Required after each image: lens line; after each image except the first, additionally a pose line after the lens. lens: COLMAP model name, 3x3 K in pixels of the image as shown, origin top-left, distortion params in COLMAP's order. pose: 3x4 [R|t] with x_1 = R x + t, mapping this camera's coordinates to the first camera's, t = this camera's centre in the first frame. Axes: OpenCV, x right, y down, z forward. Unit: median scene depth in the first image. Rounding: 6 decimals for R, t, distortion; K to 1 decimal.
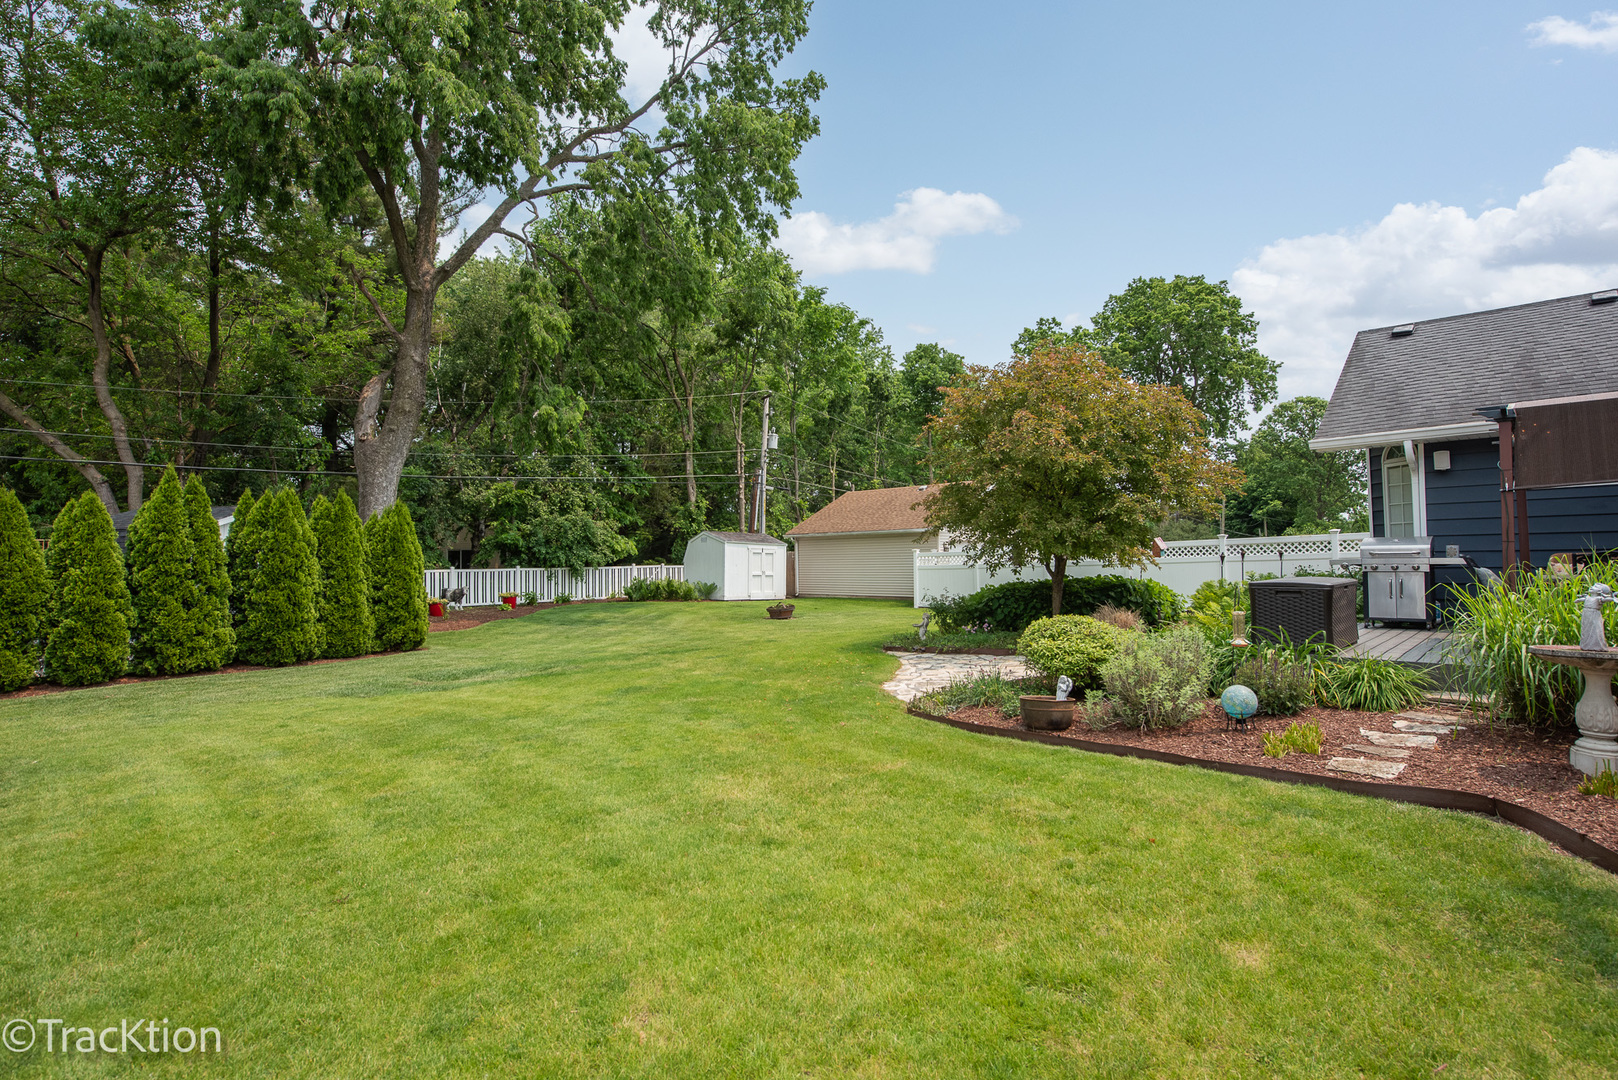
lens RADIAL K [[819.0, 0, 811.0], [0, 819.0, 531.8], [0, 0, 1]] dist [-0.022484, 0.000754]
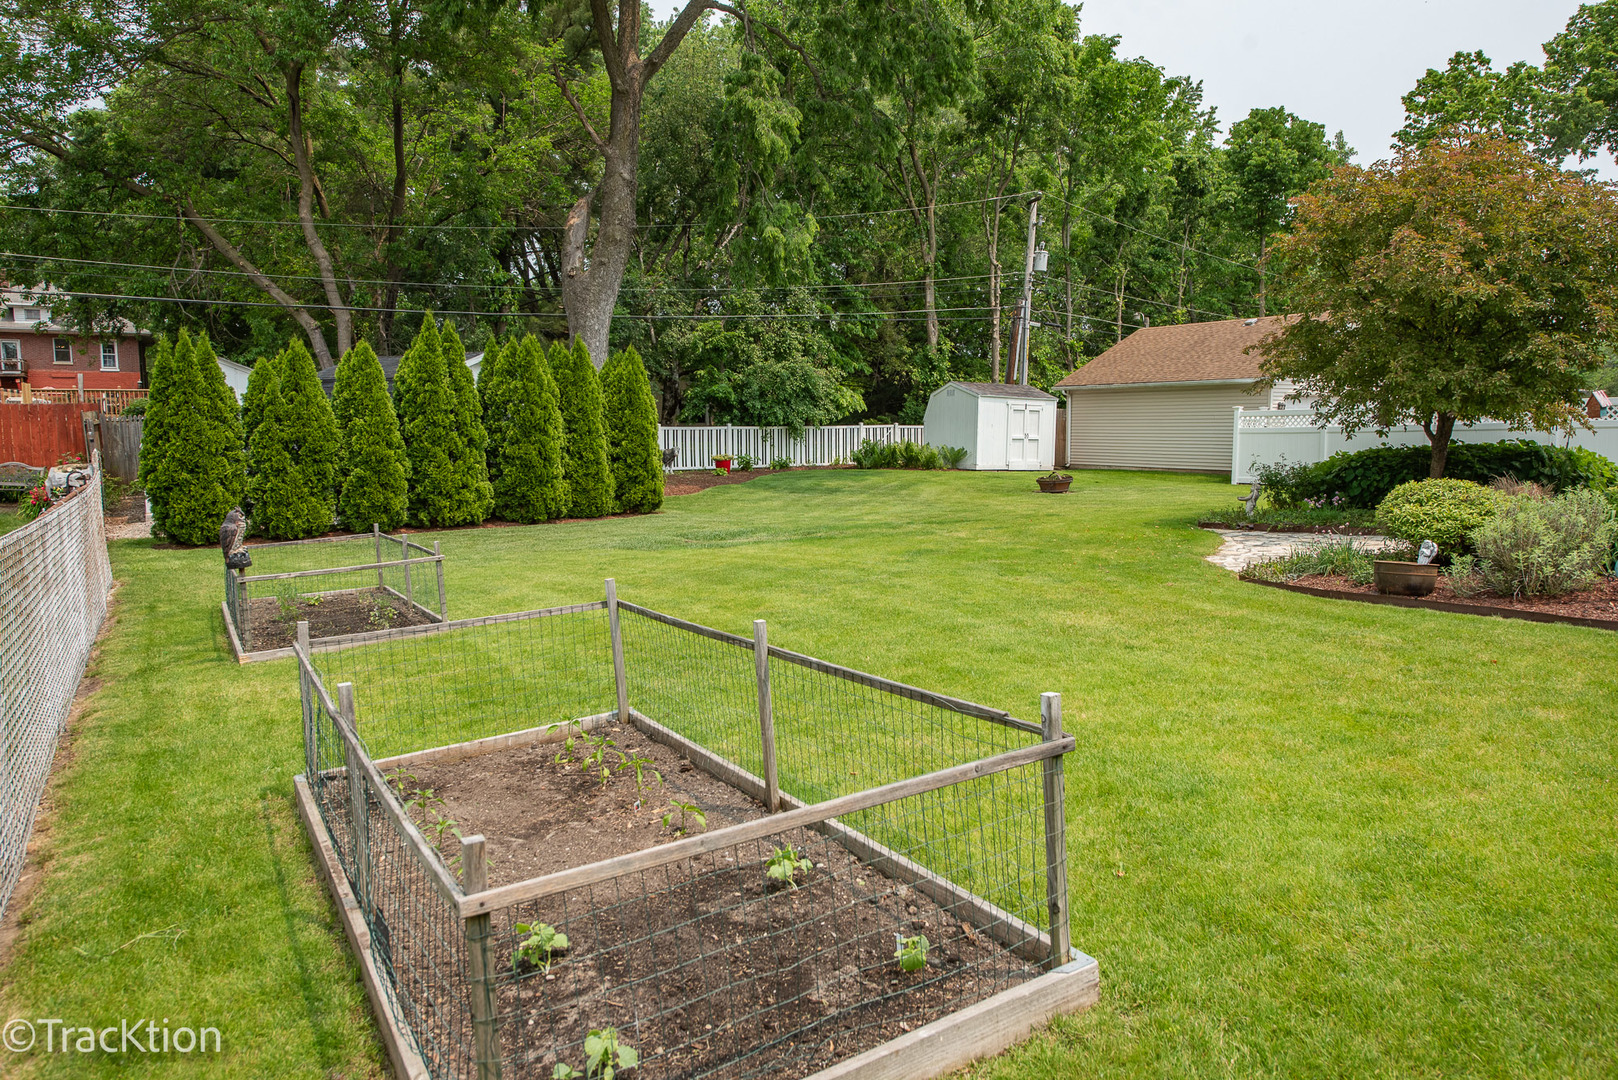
lens RADIAL K [[1090.6, 0, 803.0], [0, 1090.6, 537.3], [0, 0, 1]] dist [-0.004921, 0.006354]
pose [[0.970592, 0.035043, -0.238166, -0.022894], [-0.001300, 0.990097, 0.140380, 0.000508], [0.240727, -0.135942, 0.961026, -0.097739]]
